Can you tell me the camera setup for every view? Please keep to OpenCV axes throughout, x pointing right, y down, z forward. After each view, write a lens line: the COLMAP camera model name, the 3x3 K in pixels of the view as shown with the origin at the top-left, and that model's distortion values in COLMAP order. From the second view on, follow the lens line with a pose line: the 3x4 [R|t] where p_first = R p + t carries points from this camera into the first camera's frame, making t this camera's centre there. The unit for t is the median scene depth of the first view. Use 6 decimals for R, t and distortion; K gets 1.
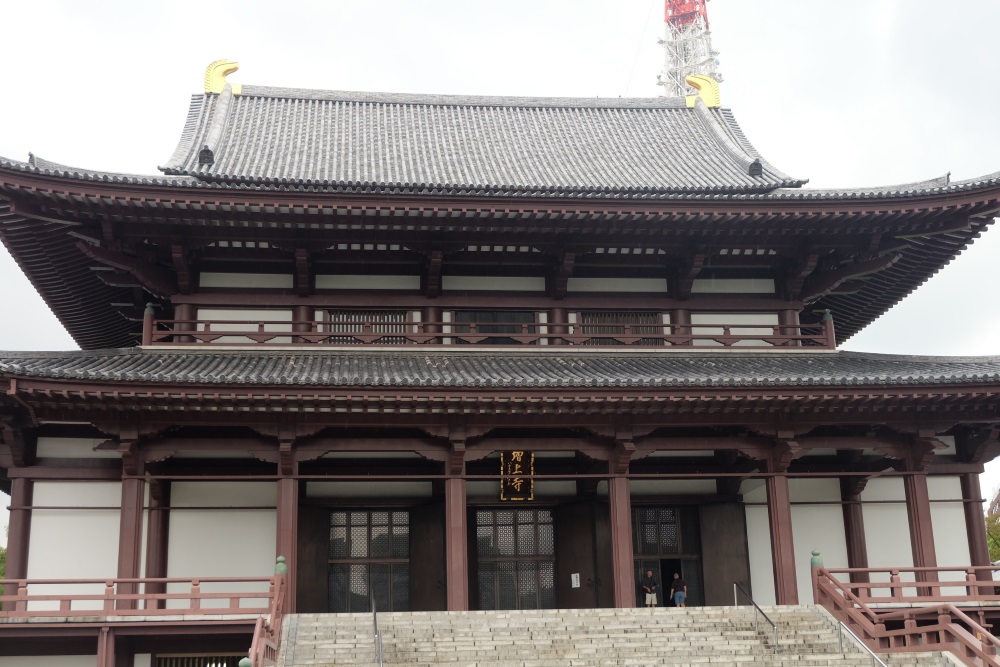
lens RADIAL K [[1246.9, 0, 500.3], [0, 1246.9, 336.4], [0, 0, 1]] dist [-0.020317, 0.000000]
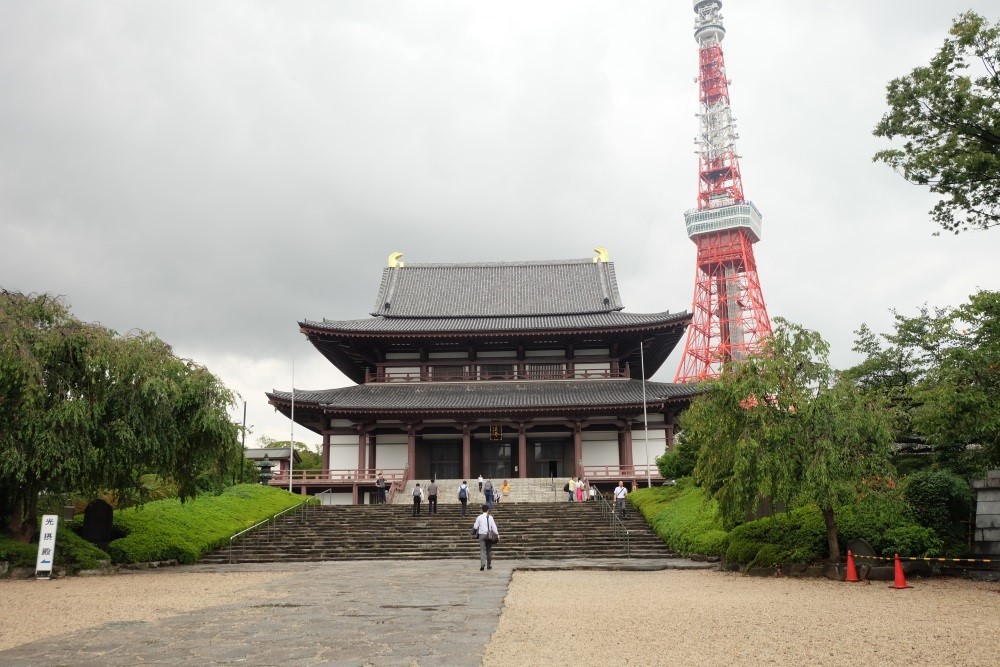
lens RADIAL K [[853.5, 0, 499.8], [0, 853.5, 330.9], [0, 0, 1]] dist [-0.019152, -0.000999]
pose [[0.990371, -0.022403, -0.136611, 0.254101], [0.027737, 0.998920, 0.037270, -0.163774], [0.135628, -0.040700, 0.989923, -0.781437]]
